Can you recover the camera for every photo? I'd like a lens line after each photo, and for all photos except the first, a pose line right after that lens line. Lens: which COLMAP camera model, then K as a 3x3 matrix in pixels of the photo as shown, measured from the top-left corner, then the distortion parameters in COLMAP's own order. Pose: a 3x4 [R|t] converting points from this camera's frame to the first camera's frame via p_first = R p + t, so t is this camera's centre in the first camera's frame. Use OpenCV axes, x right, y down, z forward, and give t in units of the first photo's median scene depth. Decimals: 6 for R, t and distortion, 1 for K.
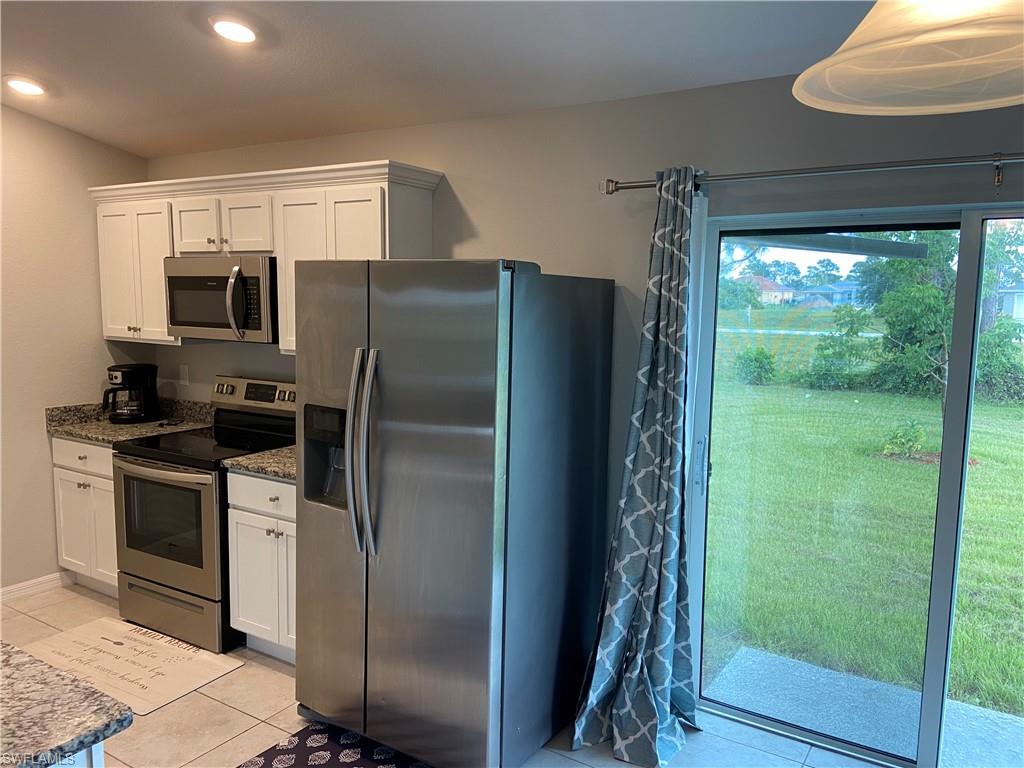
lens RADIAL K [[773.4, 0, 519.2], [0, 773.4, 388.5], [0, 0, 1]] dist [0.125962, -0.167080]
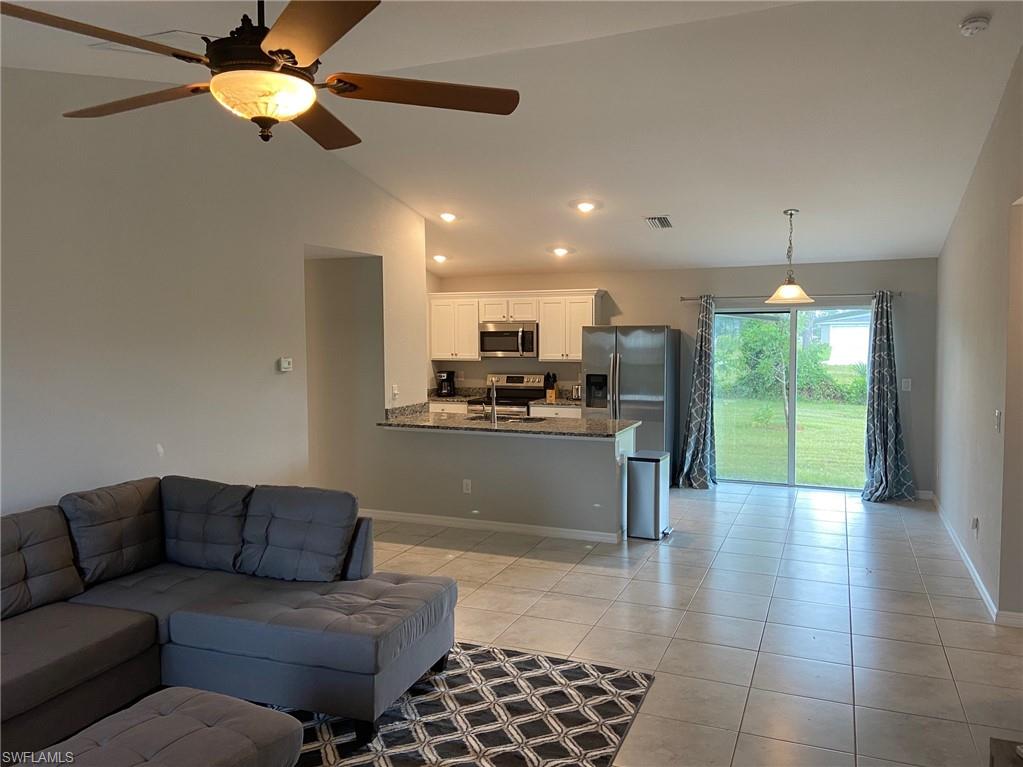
lens RADIAL K [[772.7, 0, 509.6], [0, 772.7, 374.8], [0, 0, 1]] dist [0.121229, -0.154642]
pose [[0.985990, -0.030312, 0.164028, -0.934807], [0.040914, 0.997259, -0.061648, 0.170927], [-0.161709, 0.067495, 0.984528, -1.645020]]
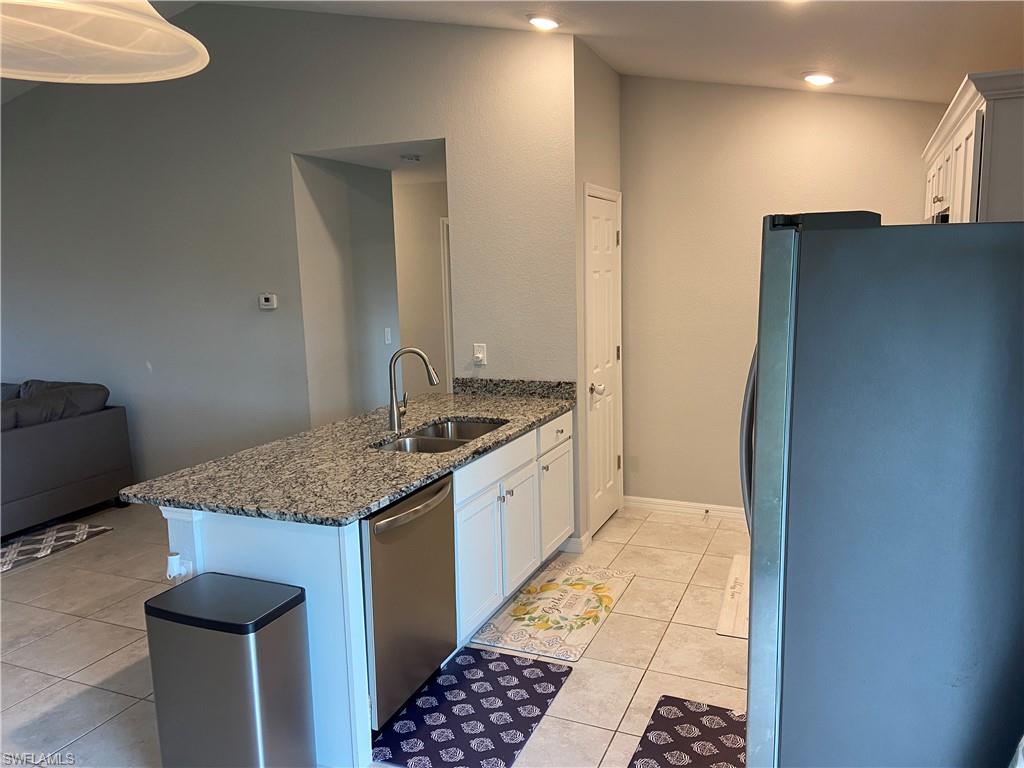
lens RADIAL K [[773.4, 0, 519.2], [0, 773.4, 388.5], [0, 0, 1]] dist [0.125962, -0.167080]
pose [[0.154883, 0.136008, -0.978526, 0.538915], [-0.091100, 0.988224, 0.122937, -0.053703], [0.983724, 0.070103, 0.165450, 0.483636]]
